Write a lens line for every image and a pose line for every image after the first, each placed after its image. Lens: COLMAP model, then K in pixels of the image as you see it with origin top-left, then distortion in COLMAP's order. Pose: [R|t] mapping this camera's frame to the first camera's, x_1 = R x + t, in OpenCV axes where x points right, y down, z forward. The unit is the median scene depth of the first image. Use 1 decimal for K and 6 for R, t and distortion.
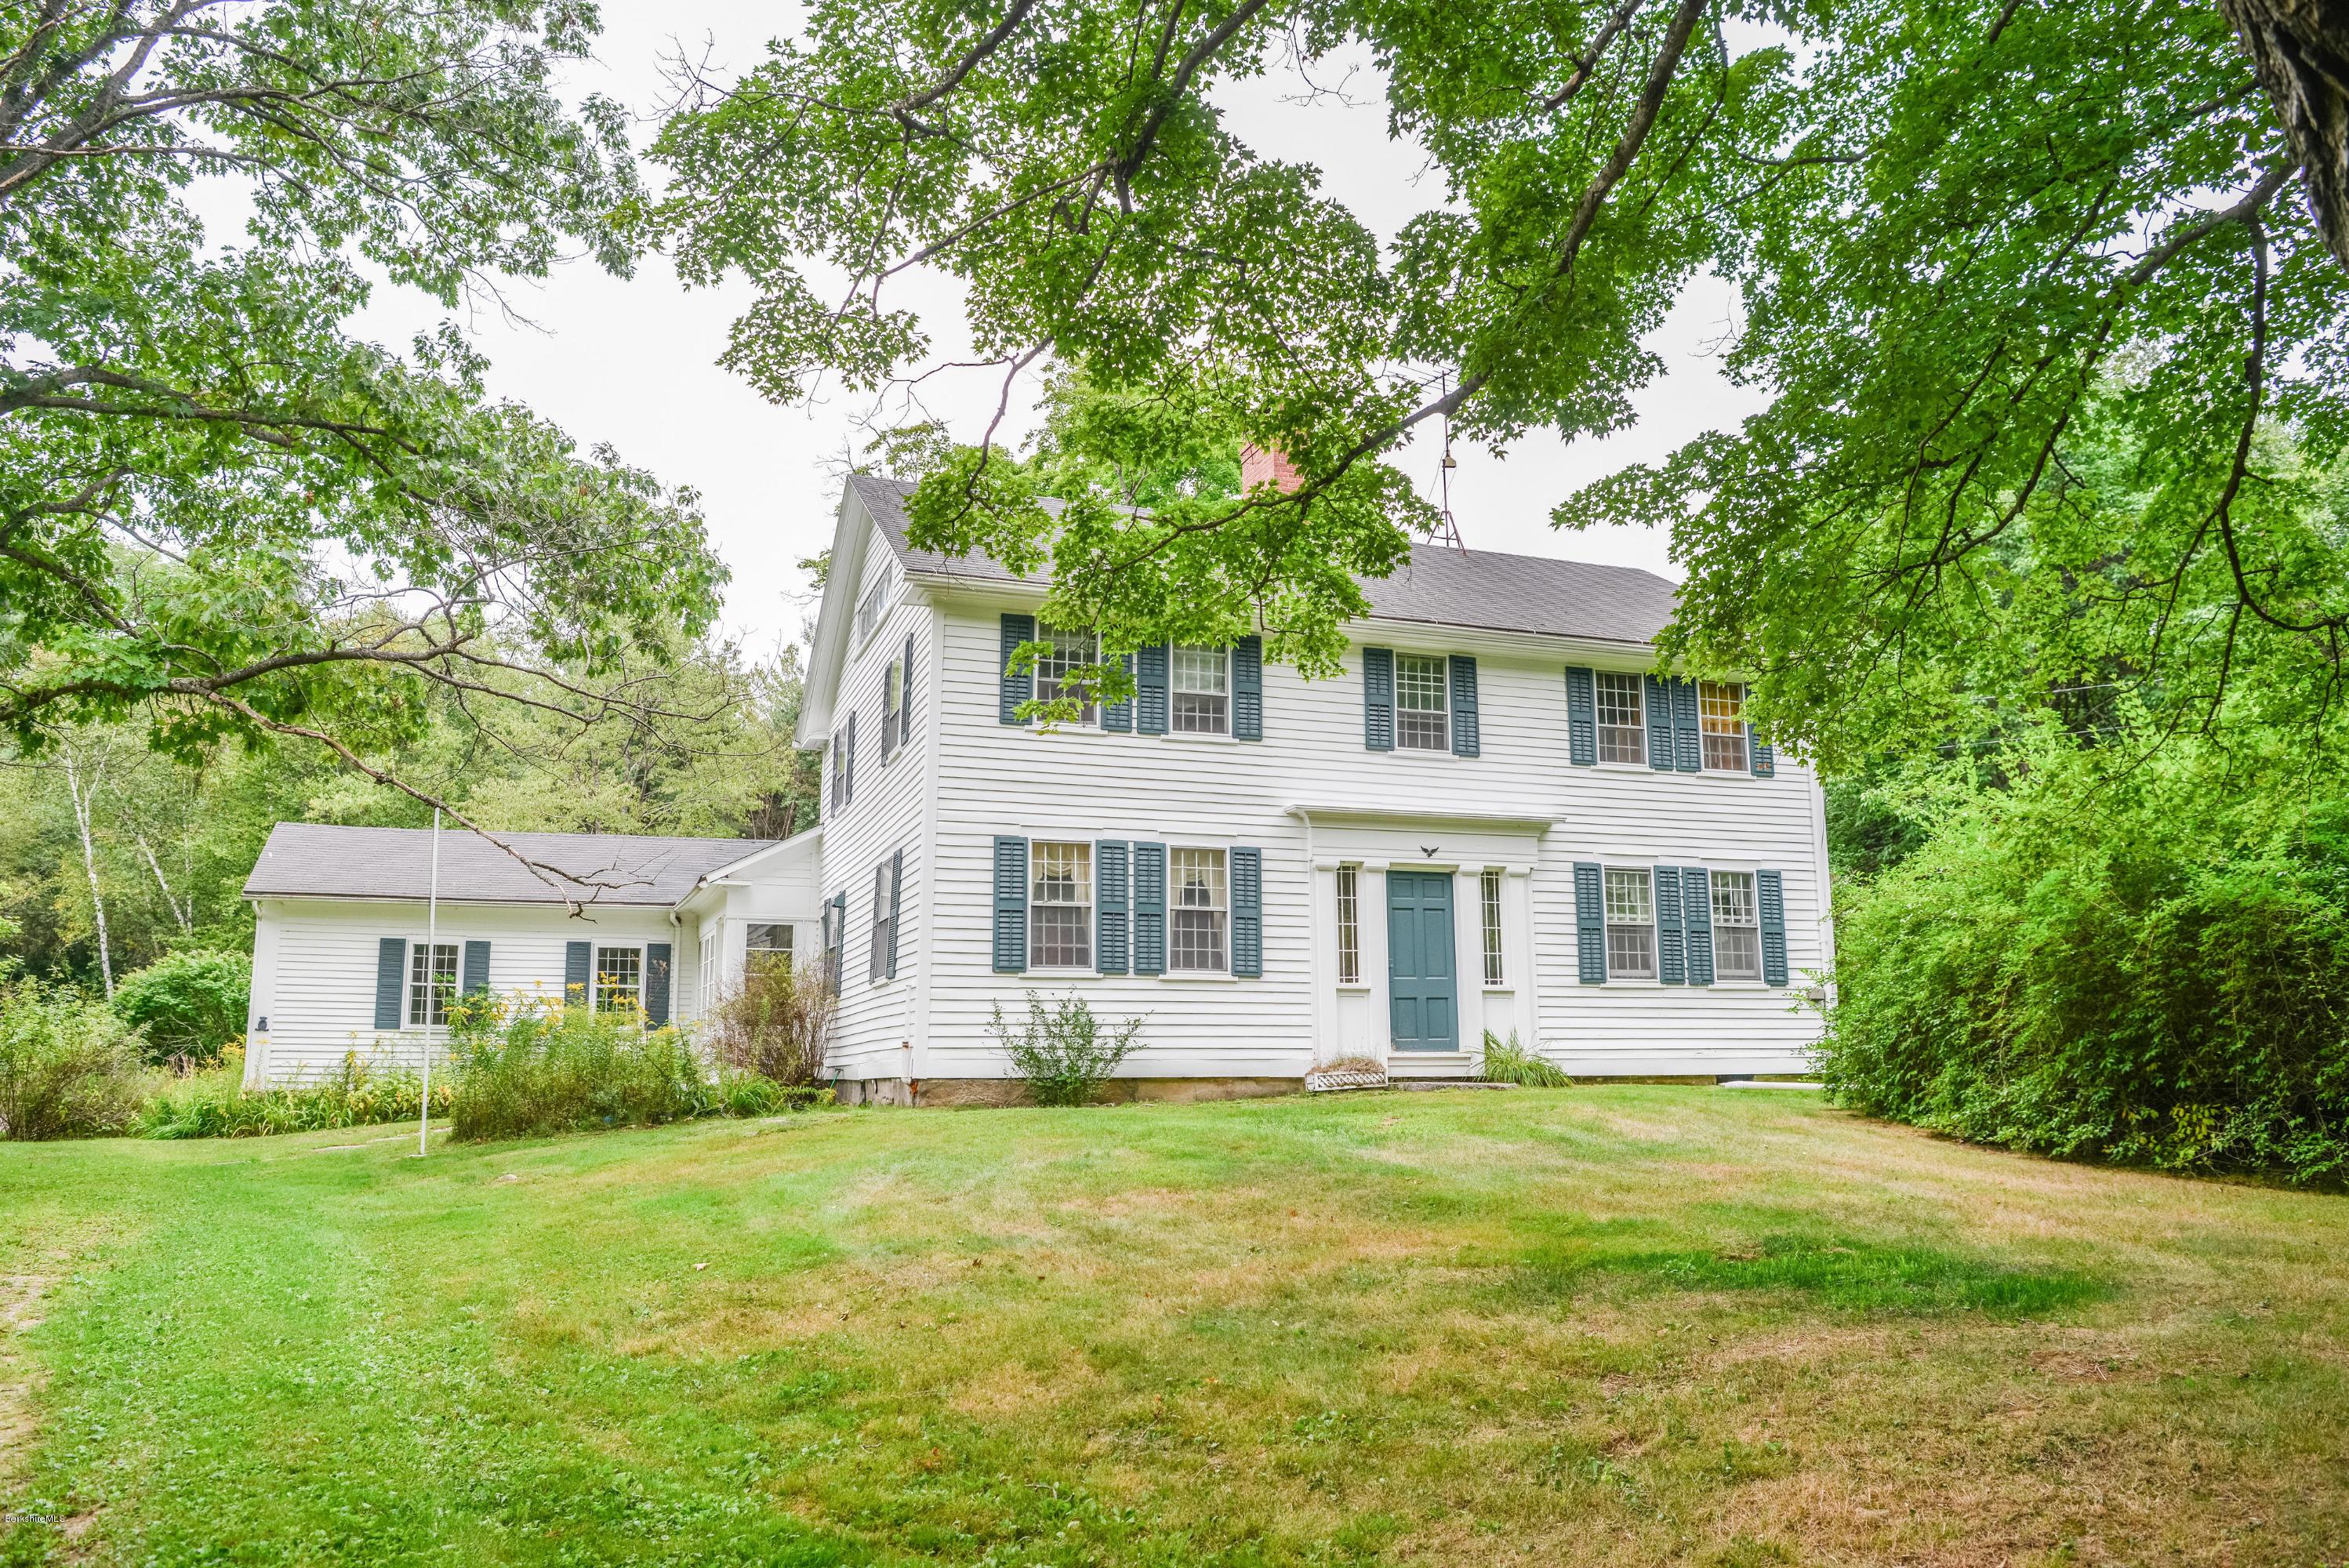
lens RADIAL K [[1672.8, 0, 1189.7], [0, 1672.8, 788.6], [0, 0, 1]] dist [-0.063311, 0.002789]
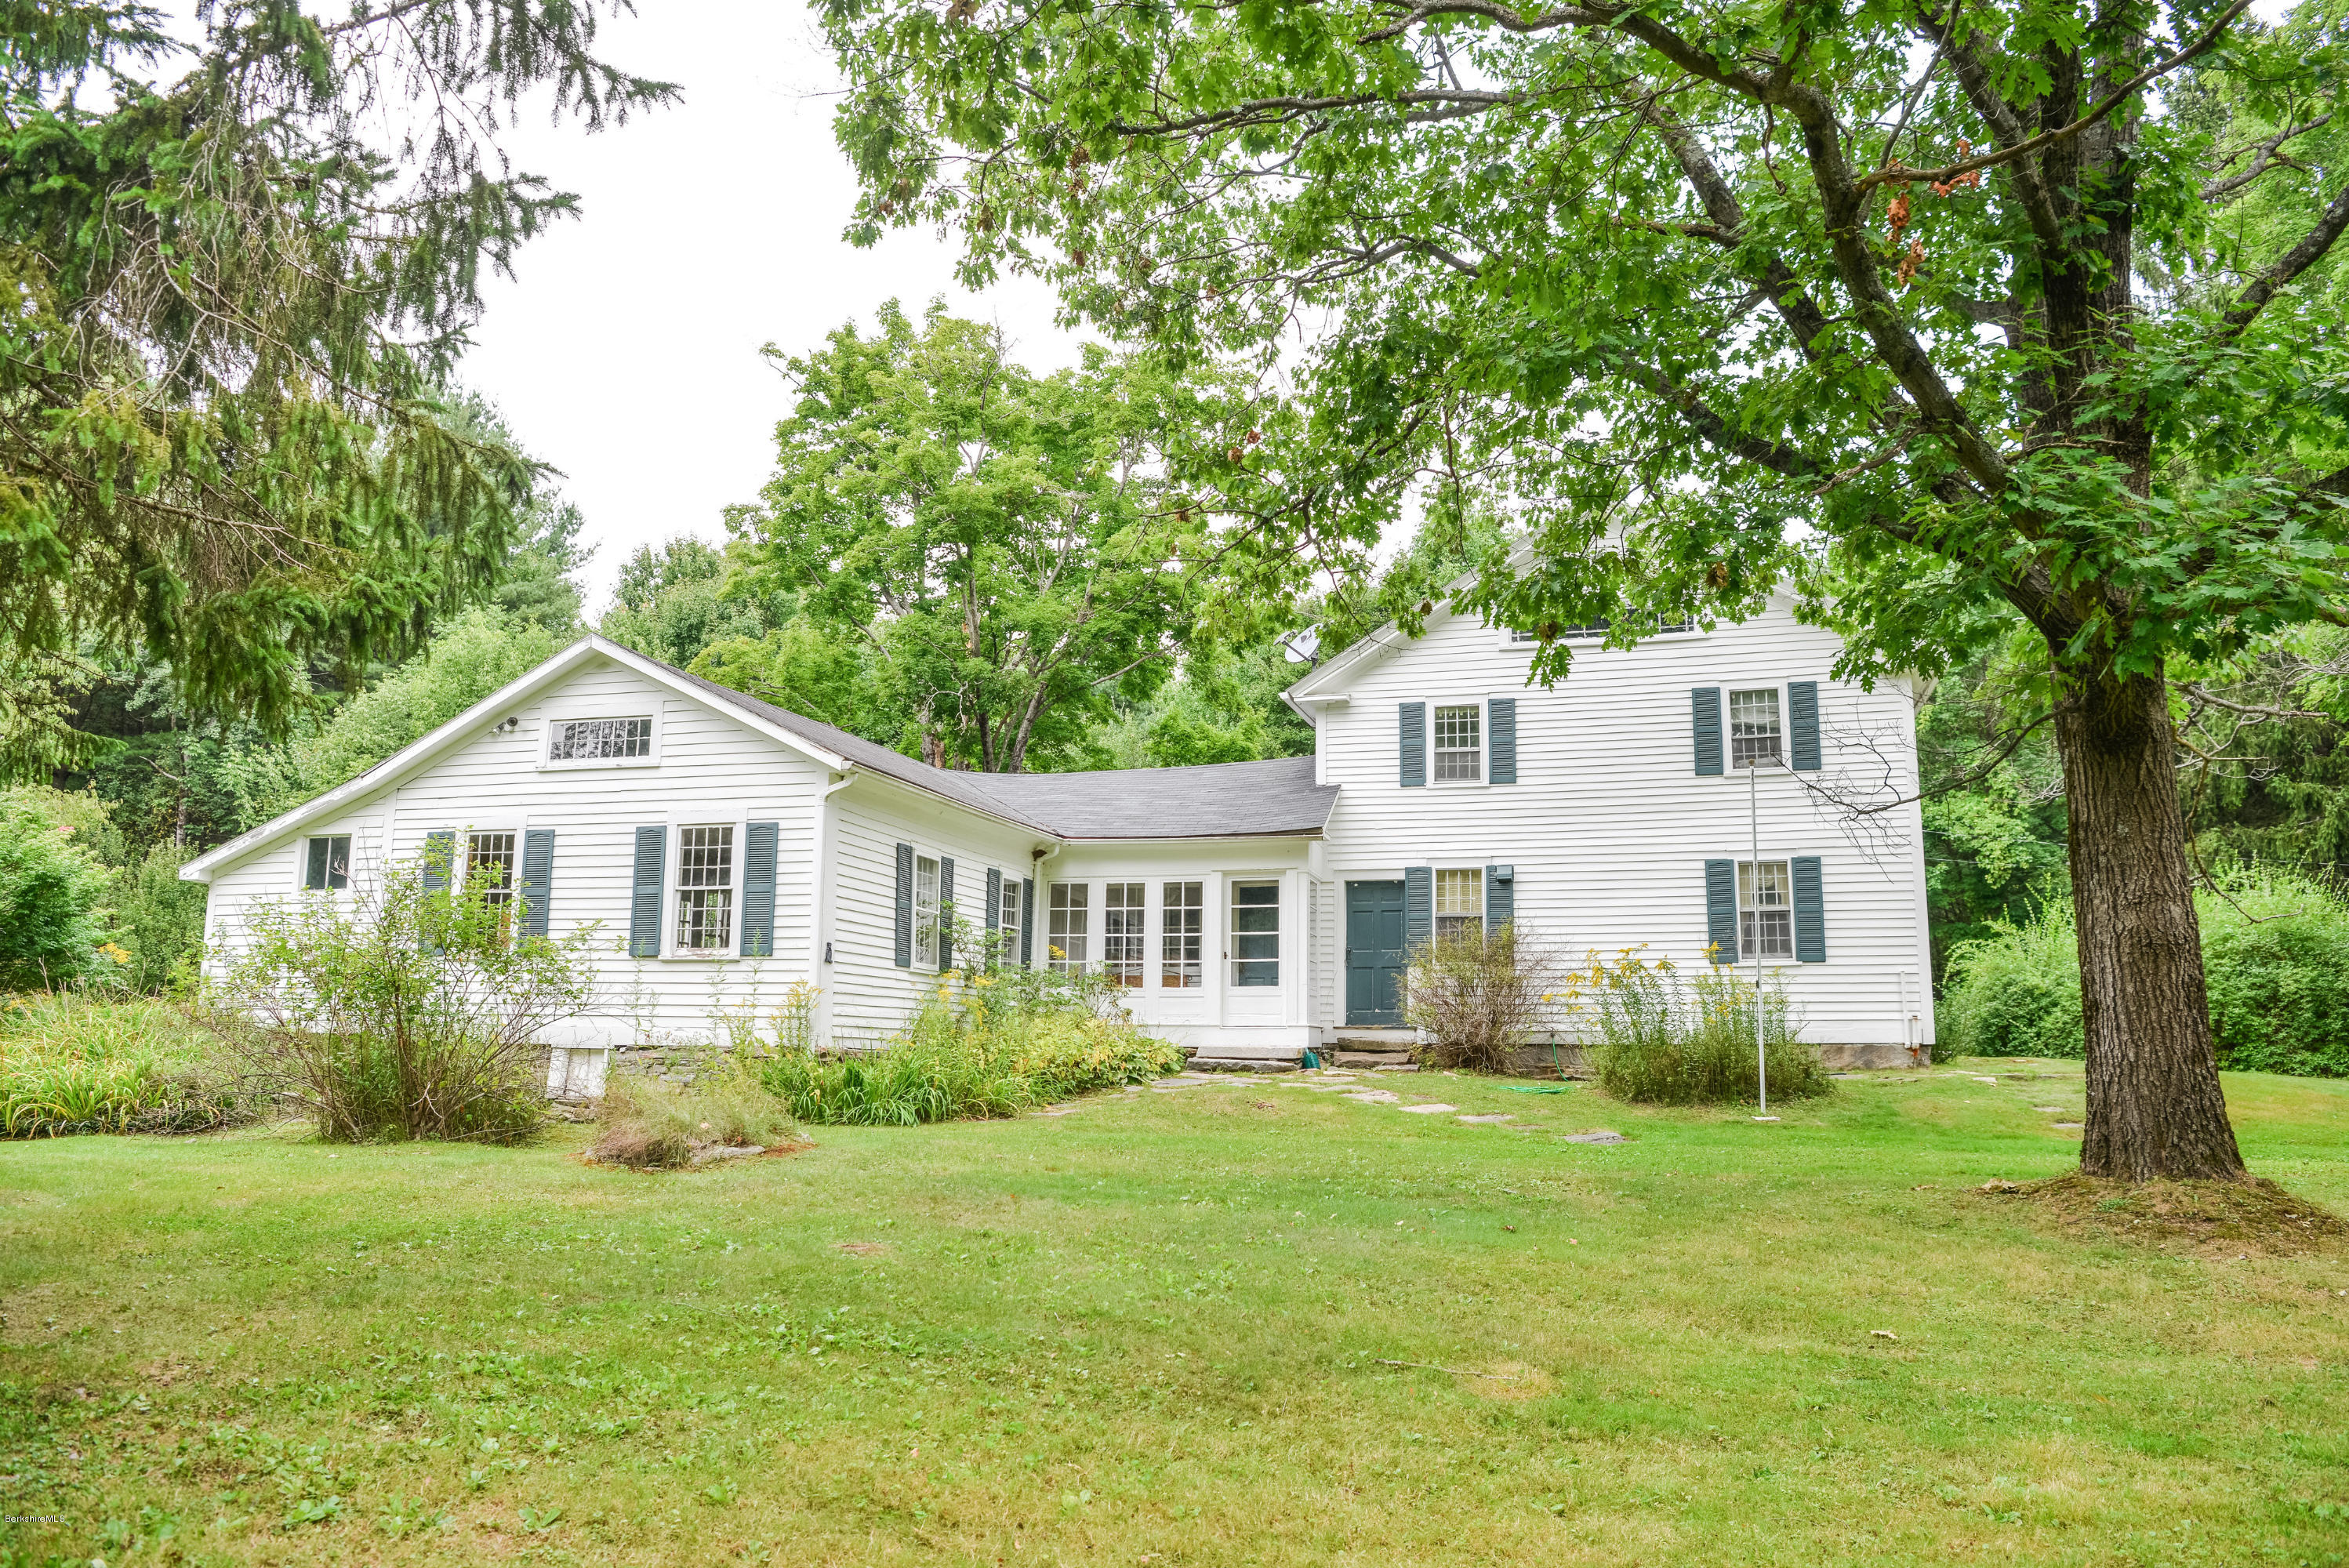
lens RADIAL K [[1672.8, 0, 1172.8], [0, 1672.8, 779.9], [0, 0, 1]] dist [-0.063311, 0.002789]
pose [[0.593150, 0.145262, 0.791879, -1.399740], [-0.152096, 0.986095, -0.066963, 0.131590], [-0.790595, -0.080722, 0.606996, 0.631085]]
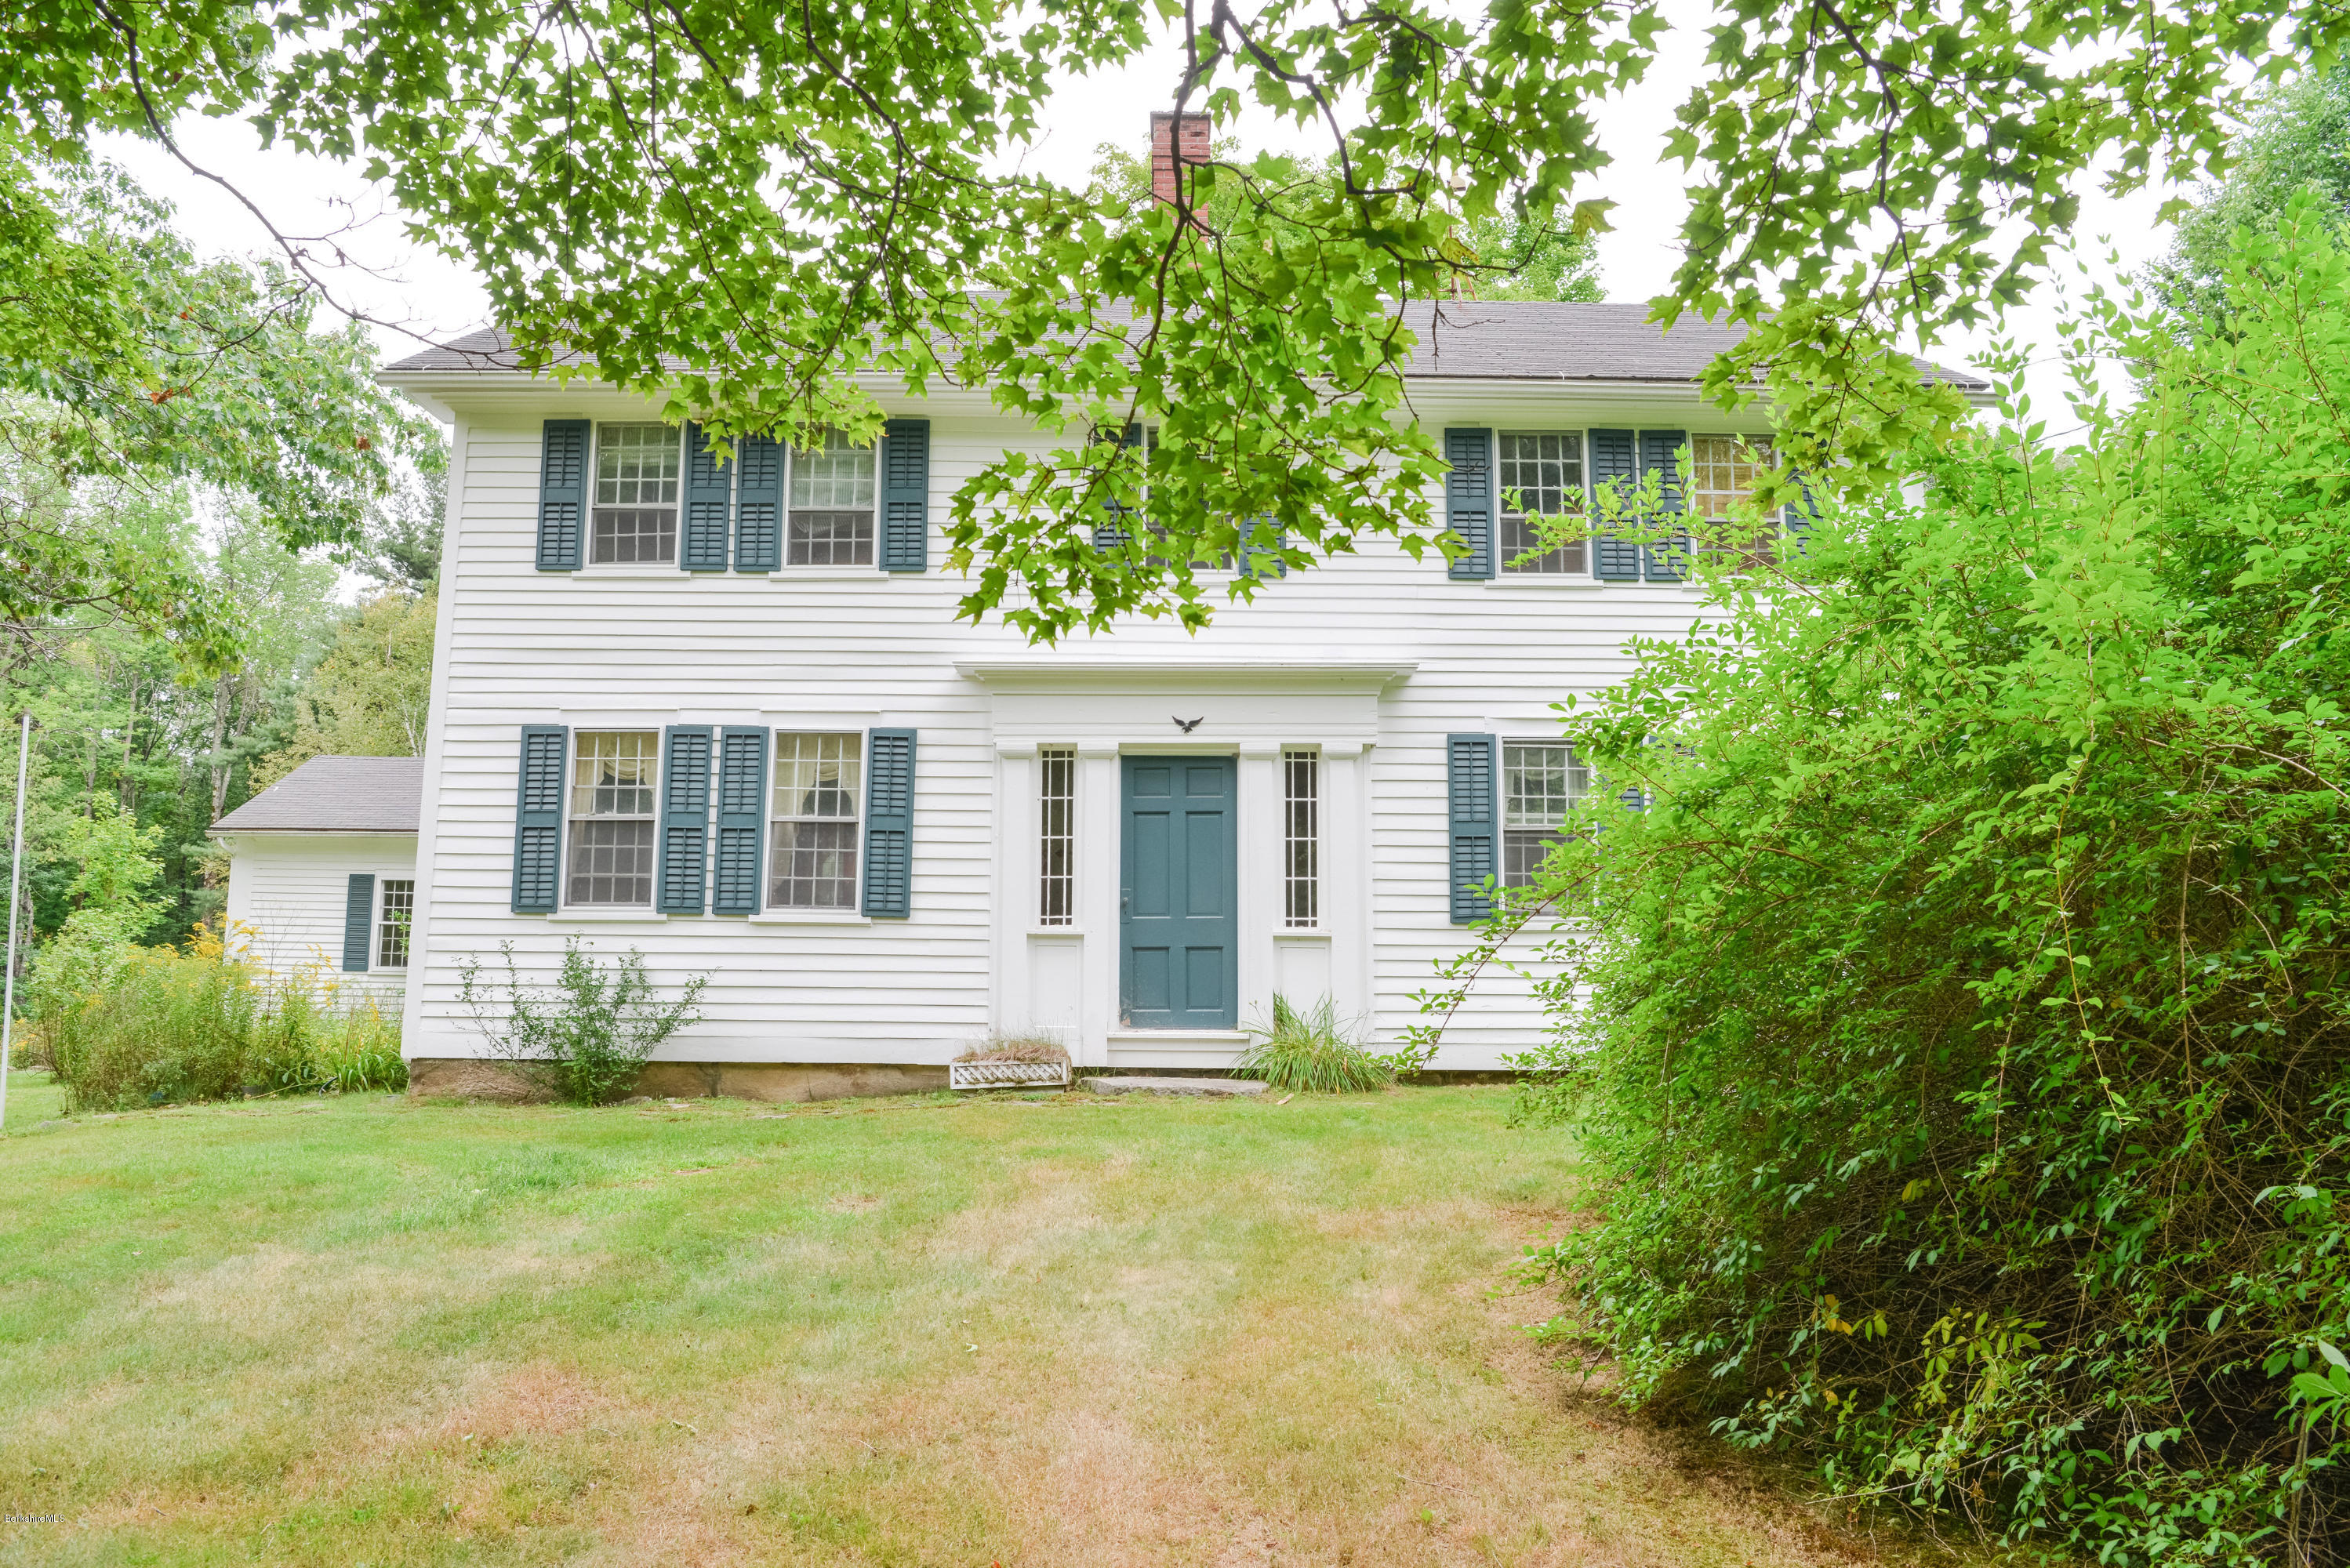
lens RADIAL K [[1673.4, 0, 1172.4], [0, 1673.4, 778.6], [0, 0, 1]] dist [-0.063311, 0.002789]
pose [[0.941887, -0.031462, -0.334452, 0.361691], [0.045215, 0.998418, 0.033413, 0.037318], [0.332872, -0.046593, 0.941820, 0.386999]]
